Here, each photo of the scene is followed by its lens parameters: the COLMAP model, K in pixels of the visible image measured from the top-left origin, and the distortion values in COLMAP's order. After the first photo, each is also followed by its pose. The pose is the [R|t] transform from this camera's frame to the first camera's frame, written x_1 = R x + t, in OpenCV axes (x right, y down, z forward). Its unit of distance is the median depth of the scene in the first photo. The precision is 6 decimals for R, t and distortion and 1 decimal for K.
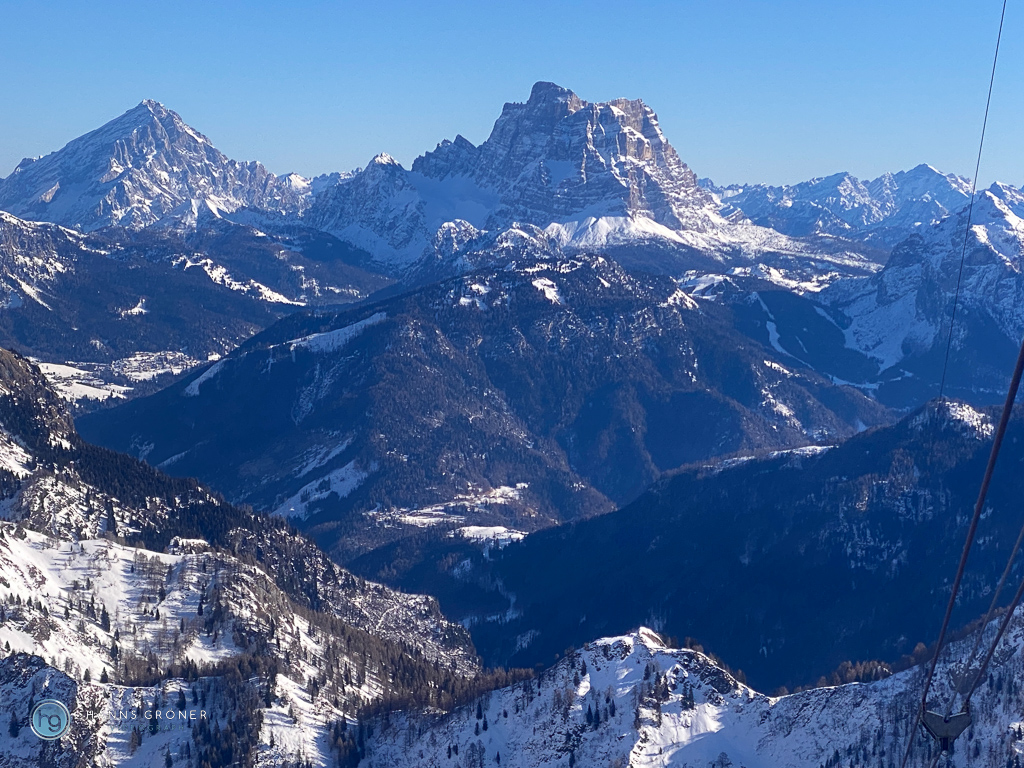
lens RADIAL K [[2513.5, 0, 504.4], [0, 2513.5, 389.9], [0, 0, 1]] dist [0.158352, 0.000000]
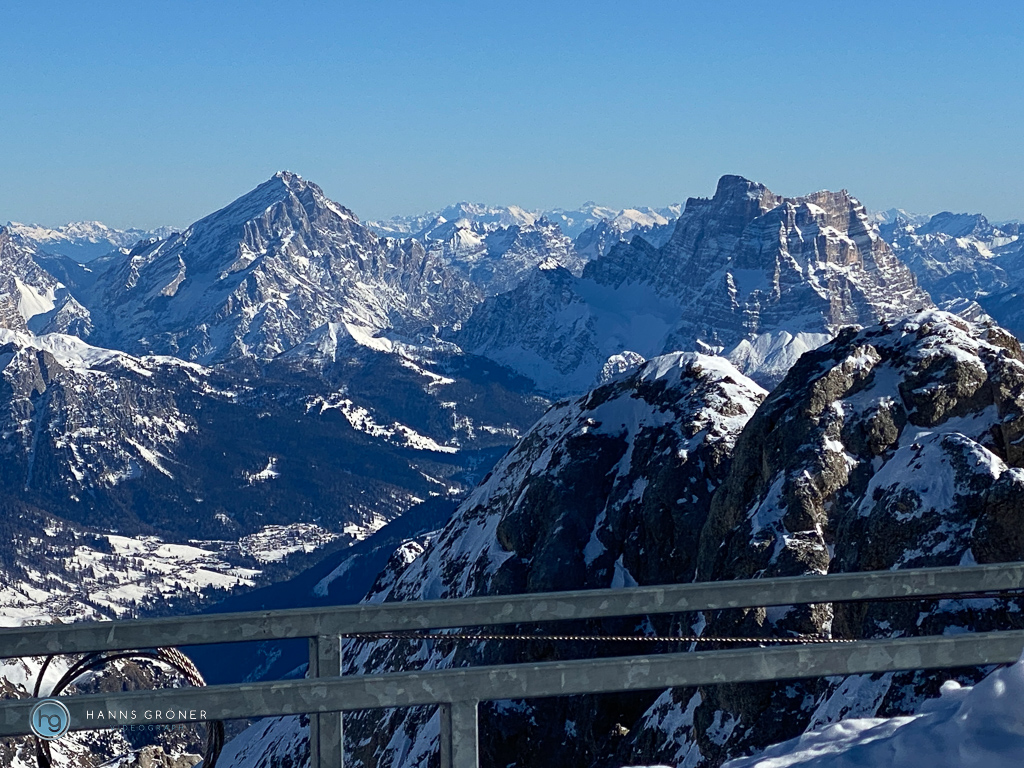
lens RADIAL K [[3258.5, 0, 514.4], [0, 3258.5, 376.5], [0, 0, 1]] dist [0.162105, 0.000000]
pose [[0.997047, -0.021256, -0.073790, 0.023348], [0.019562, 0.999530, -0.023601, -0.029185], [0.074257, 0.022087, 0.996994, -0.123899]]
